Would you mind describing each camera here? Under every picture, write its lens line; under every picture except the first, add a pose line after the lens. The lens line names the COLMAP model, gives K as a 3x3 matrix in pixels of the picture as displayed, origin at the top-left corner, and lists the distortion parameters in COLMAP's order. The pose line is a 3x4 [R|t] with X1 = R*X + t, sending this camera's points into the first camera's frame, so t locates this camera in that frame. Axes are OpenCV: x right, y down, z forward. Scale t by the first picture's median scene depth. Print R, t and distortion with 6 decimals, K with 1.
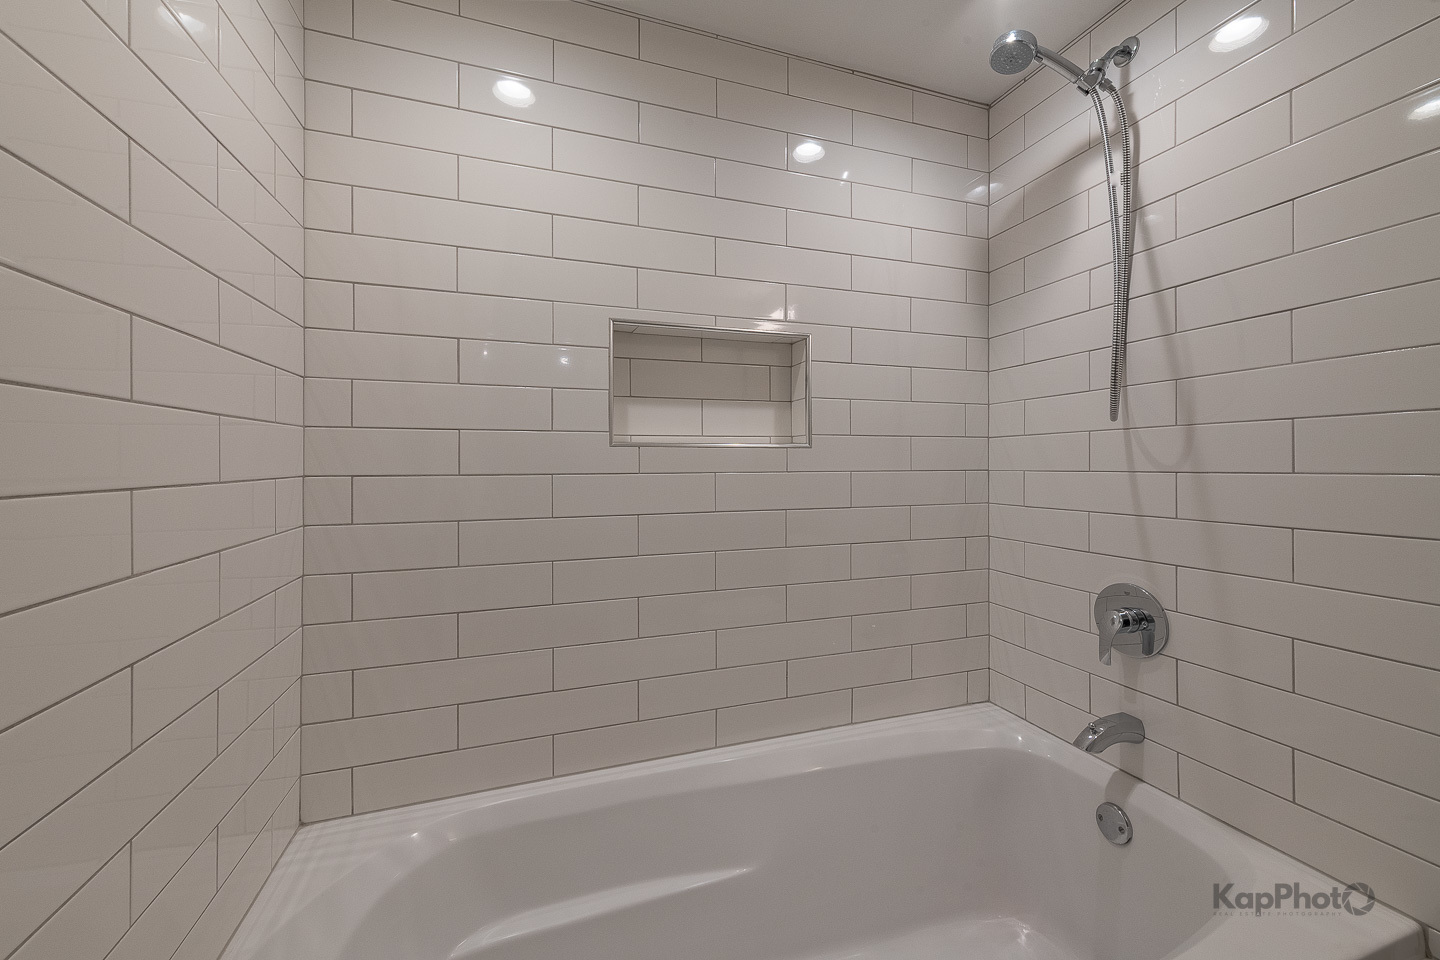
lens RADIAL K [[567.0, 0, 724.7], [0, 567.0, 460.0], [0, 0, 1]] dist [0.008164, -0.000683]
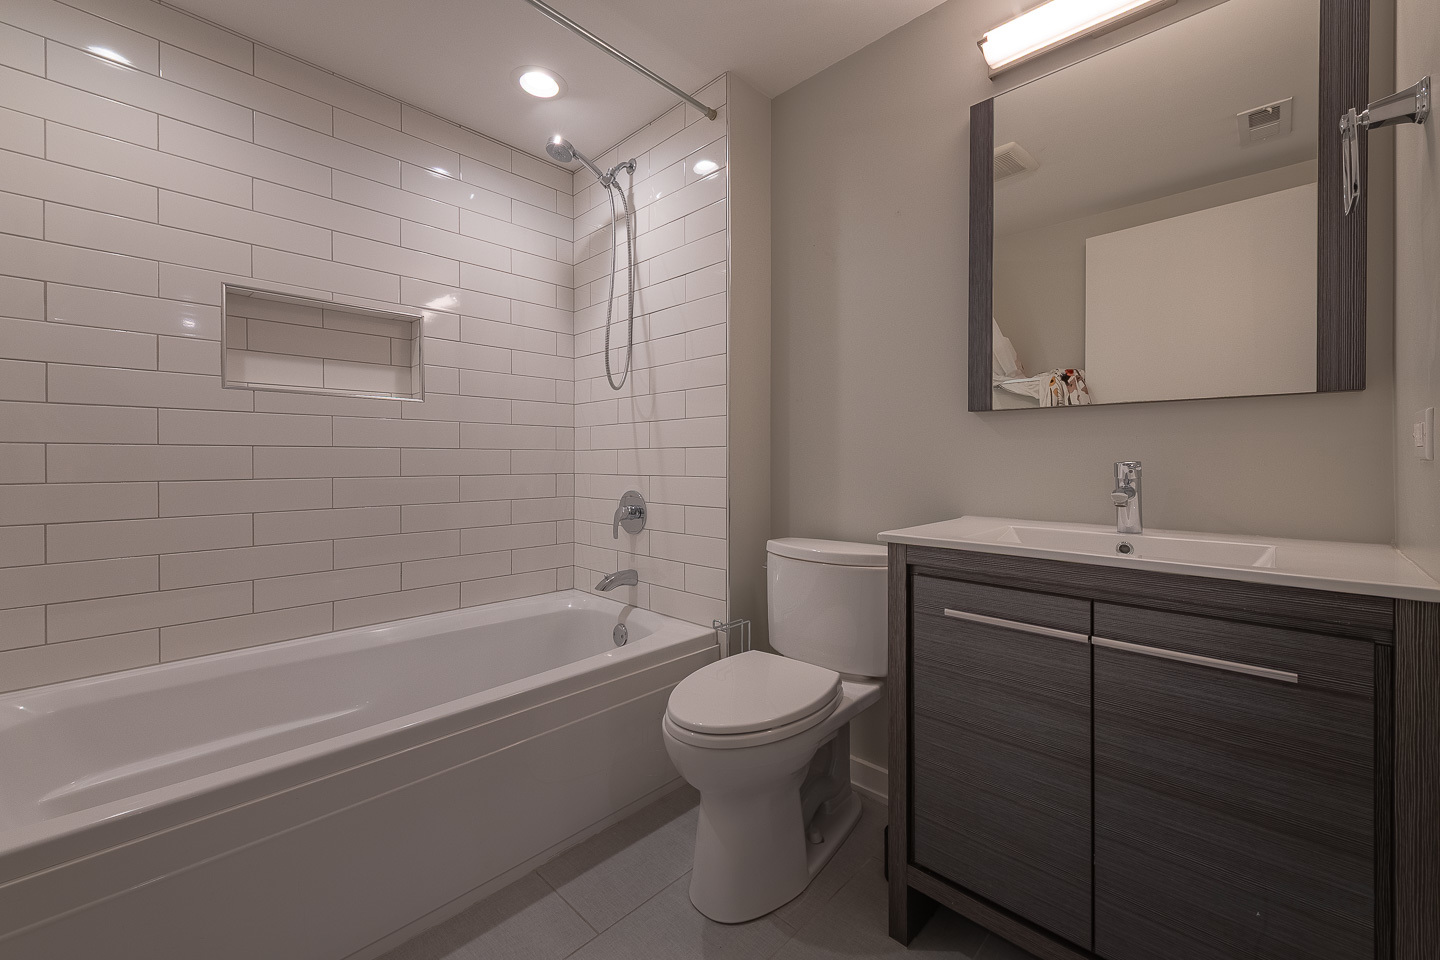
lens RADIAL K [[567.0, 0, 724.7], [0, 567.0, 460.0], [0, 0, 1]] dist [0.008164, -0.000683]
pose [[0.888156, 0.001719, 0.459539, 0.192933], [-0.005917, 0.999953, 0.007694, 0.115372], [-0.459505, -0.009553, 0.888124, -0.588110]]
